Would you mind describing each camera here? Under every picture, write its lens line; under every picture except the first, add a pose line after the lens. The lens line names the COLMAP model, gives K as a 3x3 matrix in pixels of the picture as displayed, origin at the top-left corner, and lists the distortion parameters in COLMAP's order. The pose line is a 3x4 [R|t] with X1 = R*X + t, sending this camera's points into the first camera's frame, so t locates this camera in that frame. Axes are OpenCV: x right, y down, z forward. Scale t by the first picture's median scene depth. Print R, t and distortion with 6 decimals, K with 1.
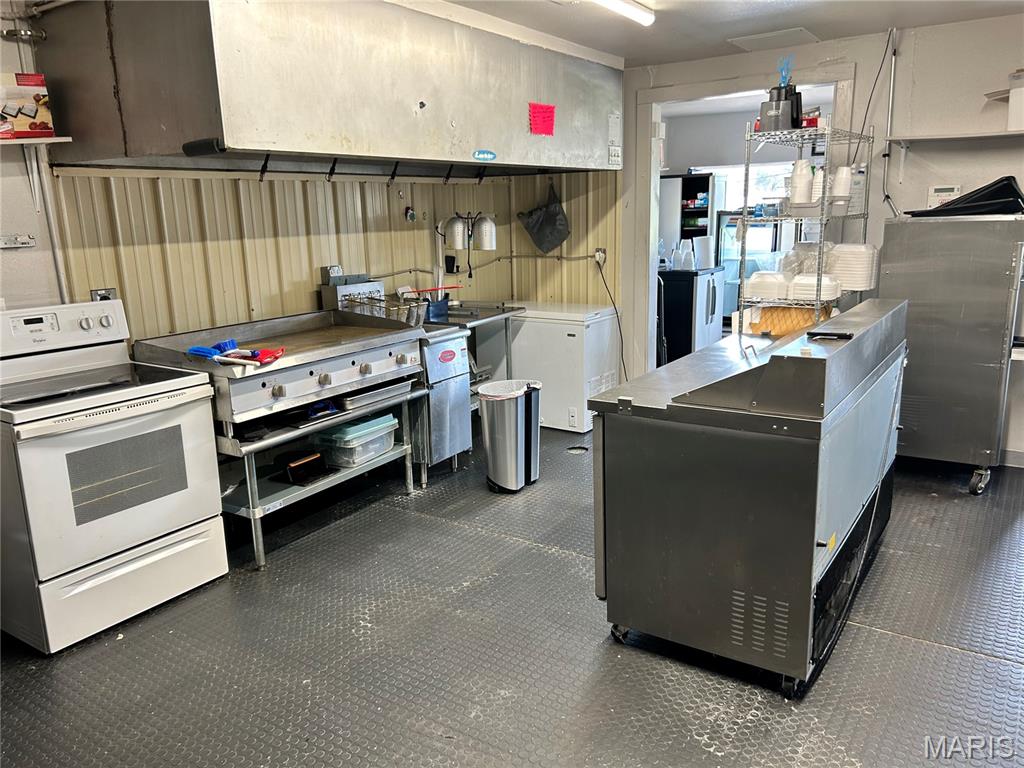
lens RADIAL K [[782.6, 0, 513.8], [0, 782.6, 389.0], [0, 0, 1]] dist [0.066025, -0.046095]
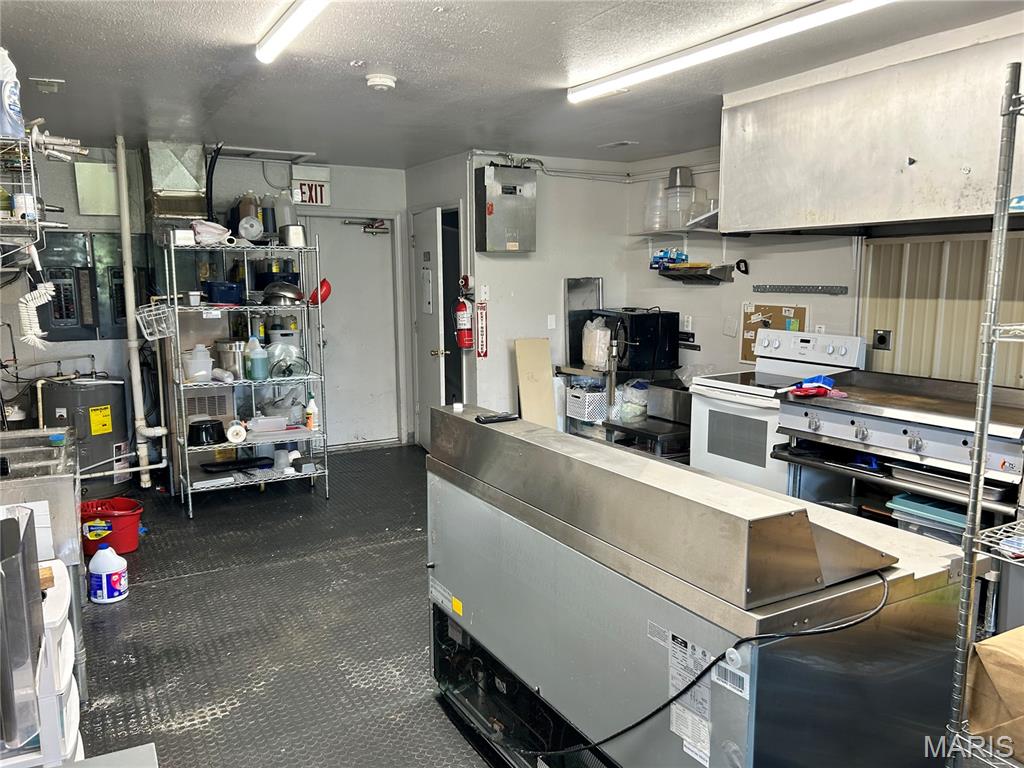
lens RADIAL K [[782.6, 0, 509.4], [0, 782.6, 387.4], [0, 0, 1]] dist [0.066025, -0.046095]
pose [[-0.433663, 0.157961, -0.887122, 0.722752], [-0.191435, 0.945889, 0.262007, -0.208845], [0.880505, 0.283449, -0.379957, 0.794171]]
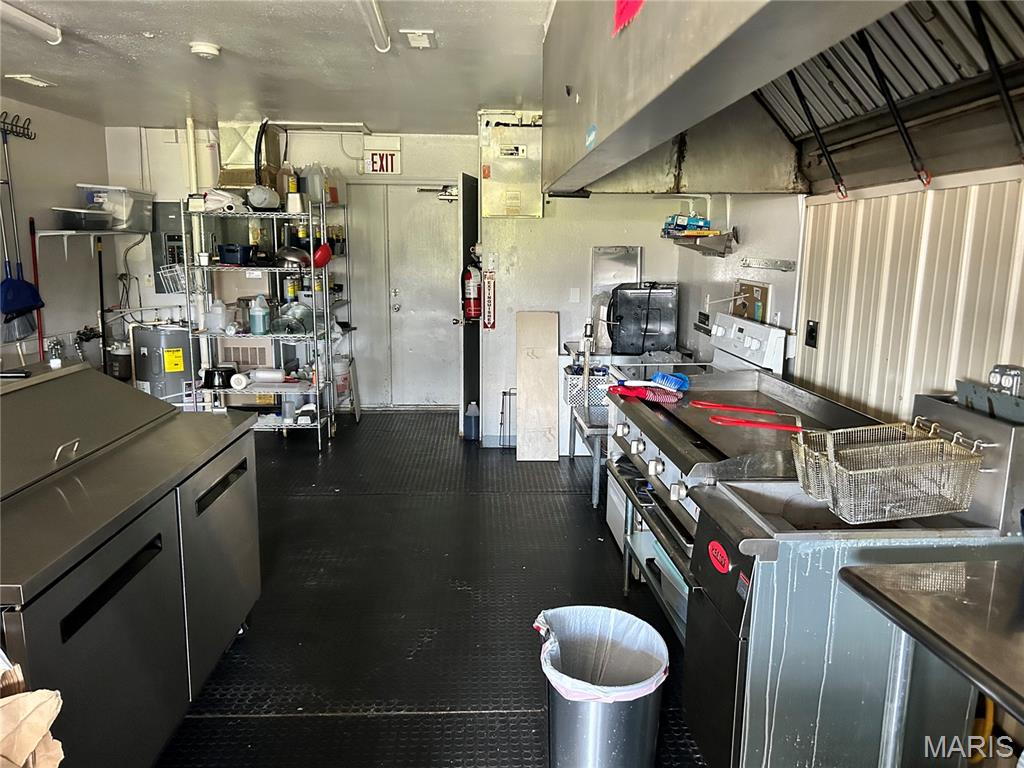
lens RADIAL K [[782.6, 0, 507.5], [0, 782.6, 388.5], [0, 0, 1]] dist [0.066025, -0.046095]
pose [[-0.805926, 0.129382, -0.577705, 0.273748], [-0.121588, 0.918851, 0.375406, -0.296375], [0.579396, 0.372792, -0.724794, 1.227095]]
